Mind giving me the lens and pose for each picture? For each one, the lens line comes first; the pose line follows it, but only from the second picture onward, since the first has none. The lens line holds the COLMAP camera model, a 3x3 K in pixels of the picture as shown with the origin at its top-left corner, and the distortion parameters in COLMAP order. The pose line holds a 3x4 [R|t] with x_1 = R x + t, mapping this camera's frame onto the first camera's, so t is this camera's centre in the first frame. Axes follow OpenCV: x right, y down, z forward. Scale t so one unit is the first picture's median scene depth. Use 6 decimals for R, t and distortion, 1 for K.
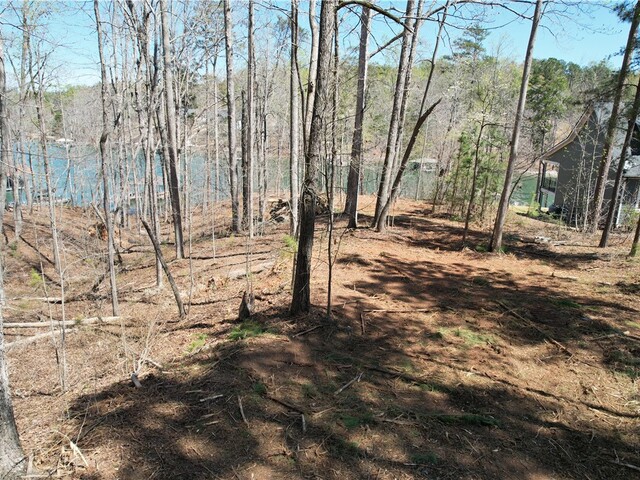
lens RADIAL K [[413.0, 0, 319.5], [0, 413.0, 239.9], [0, 0, 1]] dist [-0.022659, 0.000526]
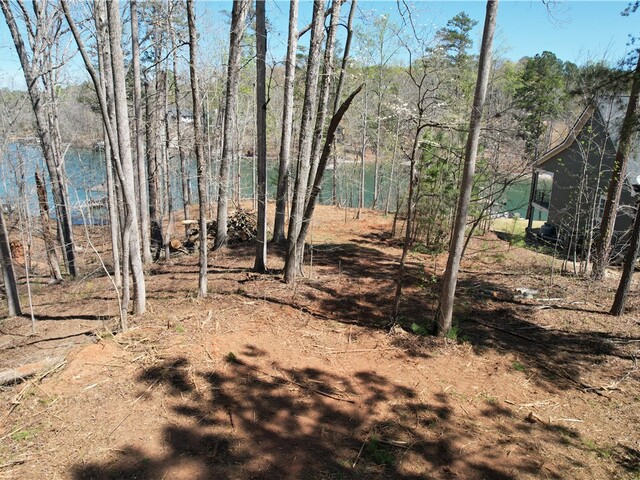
lens RADIAL K [[413.0, 0, 319.9], [0, 413.0, 239.7], [0, 0, 1]] dist [-0.022659, 0.000526]
pose [[0.999985, -0.000869, 0.005460, 0.197235], [0.000877, 0.999999, -0.001462, -0.090547], [-0.005459, 0.001467, 0.999984, 0.318767]]
